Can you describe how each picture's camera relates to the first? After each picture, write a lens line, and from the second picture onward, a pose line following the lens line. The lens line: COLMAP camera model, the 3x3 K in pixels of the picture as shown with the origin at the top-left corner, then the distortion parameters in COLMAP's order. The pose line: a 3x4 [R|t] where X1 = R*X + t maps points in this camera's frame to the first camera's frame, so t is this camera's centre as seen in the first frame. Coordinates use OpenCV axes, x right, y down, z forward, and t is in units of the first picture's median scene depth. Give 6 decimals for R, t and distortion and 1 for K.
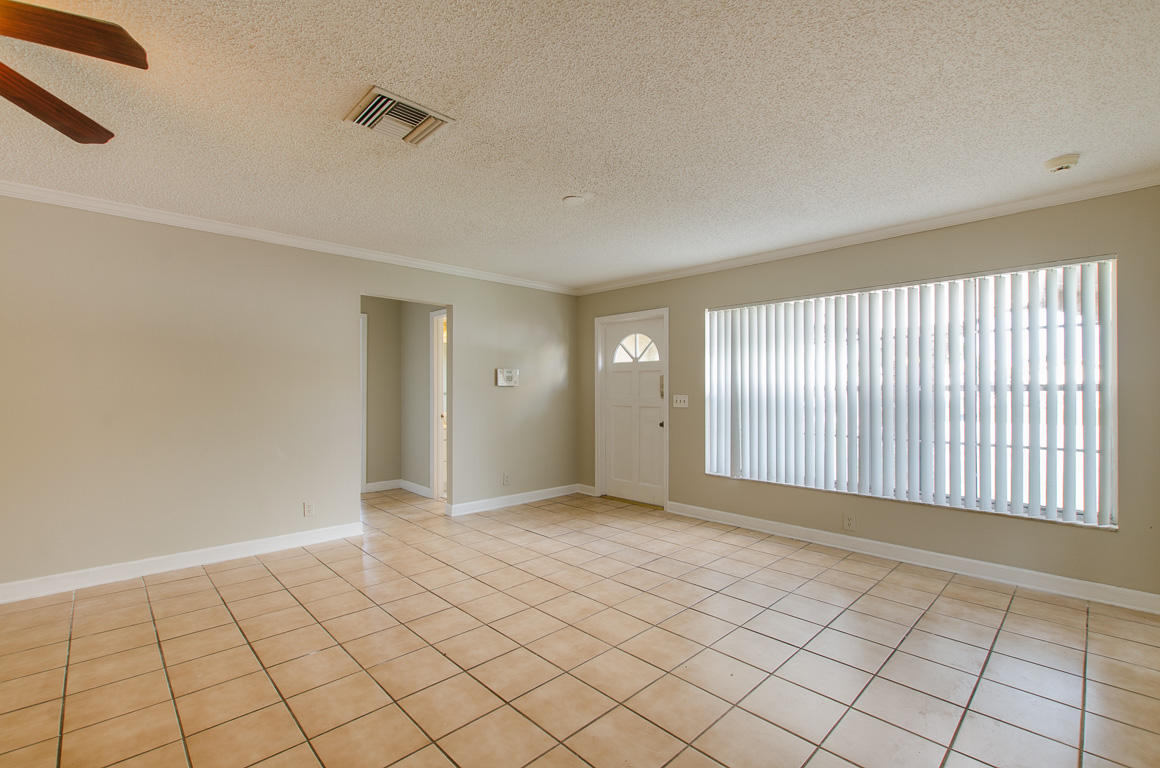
lens RADIAL K [[500.9, 0, 579.1], [0, 500.9, 386.5], [0, 0, 1]] dist [0.002868, -0.000785]
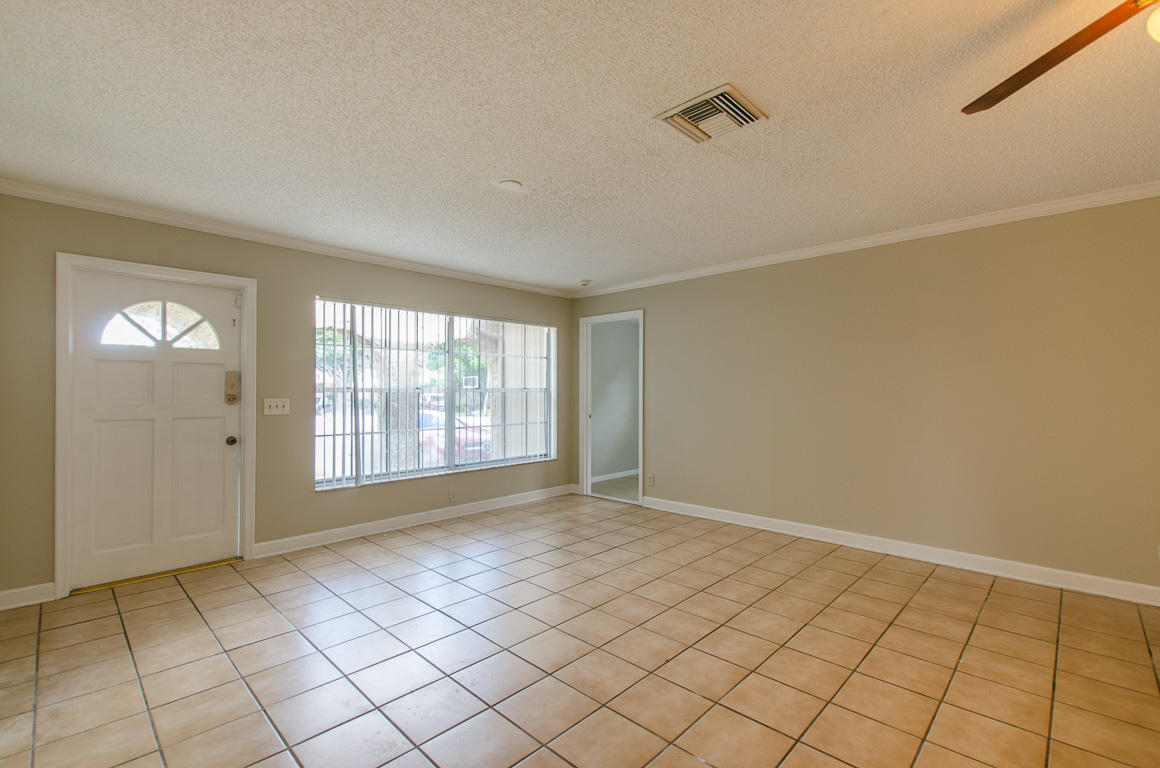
lens RADIAL K [[500.9, 0, 579.2], [0, 500.9, 389.0], [0, 0, 1]] dist [0.002868, -0.000785]
pose [[-0.027912, 0.003729, 0.999603, -0.638197], [-0.006687, 0.999970, -0.003917, 0.002404], [-0.999588, -0.006794, -0.027887, 0.615081]]
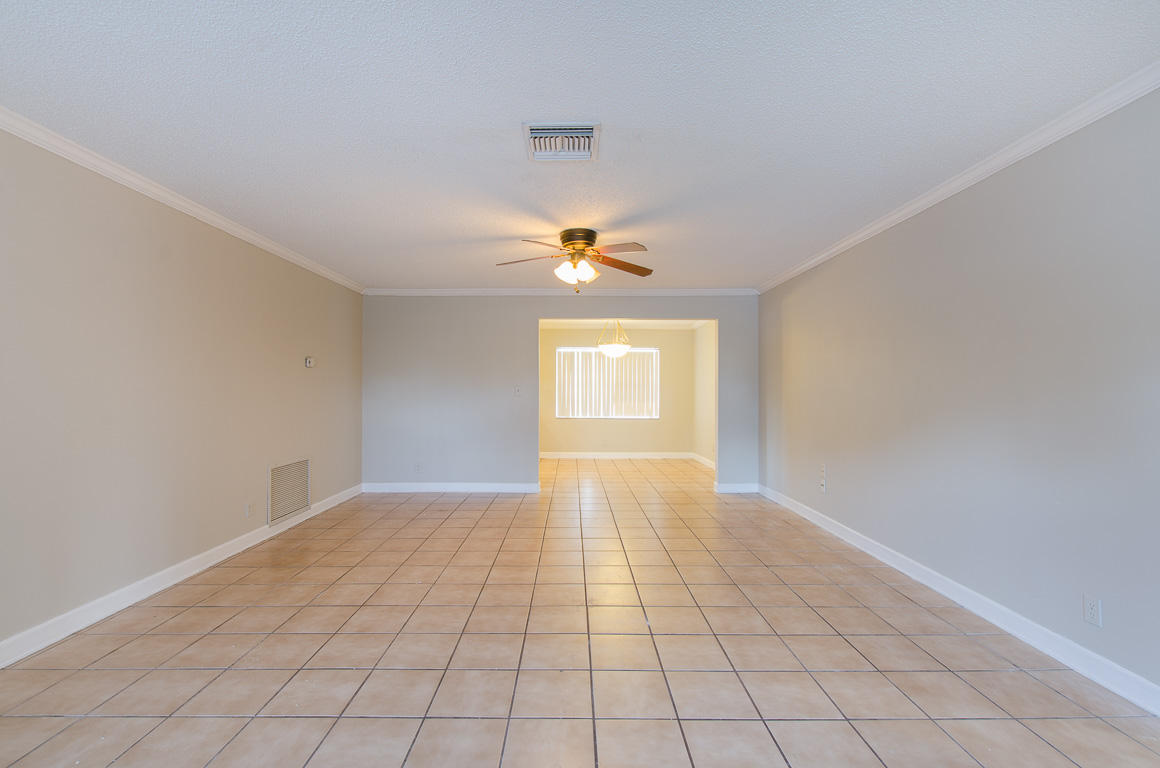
lens RADIAL K [[500.9, 0, 579.9], [0, 500.9, 388.6], [0, 0, 1]] dist [0.002868, -0.000785]
pose [[-0.688270, -0.005842, -0.725431, 0.197657], [0.001015, 0.999959, -0.009016, 0.010144], [0.725453, -0.006942, -0.688236, 0.852420]]
